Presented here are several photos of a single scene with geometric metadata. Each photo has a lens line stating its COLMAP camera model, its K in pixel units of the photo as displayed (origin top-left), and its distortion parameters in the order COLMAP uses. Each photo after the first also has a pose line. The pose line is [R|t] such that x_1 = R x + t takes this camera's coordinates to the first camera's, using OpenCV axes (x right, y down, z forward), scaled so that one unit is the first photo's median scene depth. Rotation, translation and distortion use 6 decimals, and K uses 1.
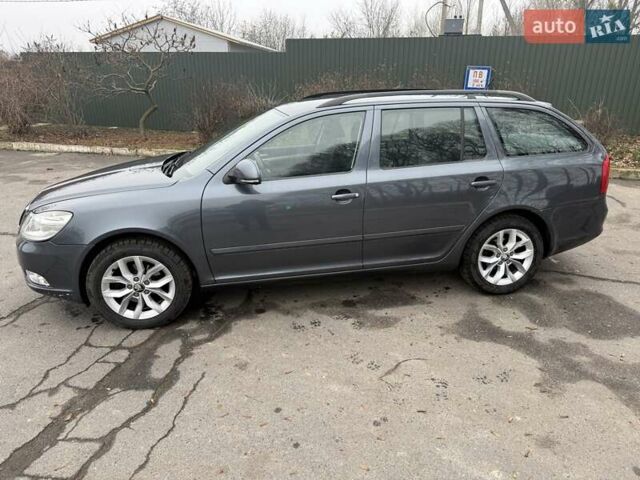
lens RADIAL K [[449.5, 0, 323.2], [0, 449.5, 236.8], [0, 0, 1]] dist [0.041111, -0.046148]
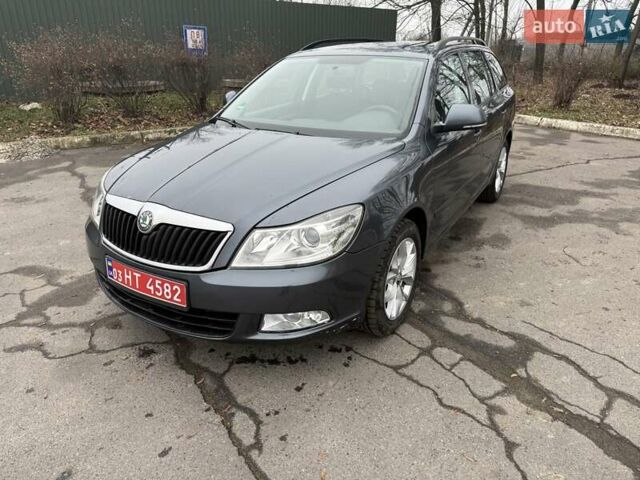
lens RADIAL K [[450.0, 0, 320.0], [0, 450.0, 240.0], [0, 0, 1]] dist [0.036465, -0.041874]
pose [[0.669369, -0.290543, 0.683761, -1.050849], [0.243464, 0.955321, 0.167594, -0.125913], [-0.701905, 0.054289, 0.710199, 0.532369]]
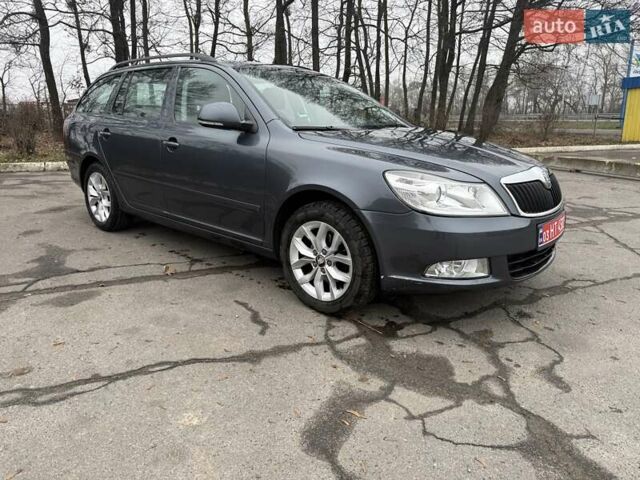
lens RADIAL K [[447.0, 0, 320.0], [0, 447.0, 240.0], [0, 0, 1]] dist [0.070395, -0.091527]
pose [[-0.627268, -0.212018, 0.749389, -1.140835], [0.243209, 0.860781, 0.447108, -0.479639], [-0.739855, 0.462715, -0.488375, 1.960474]]
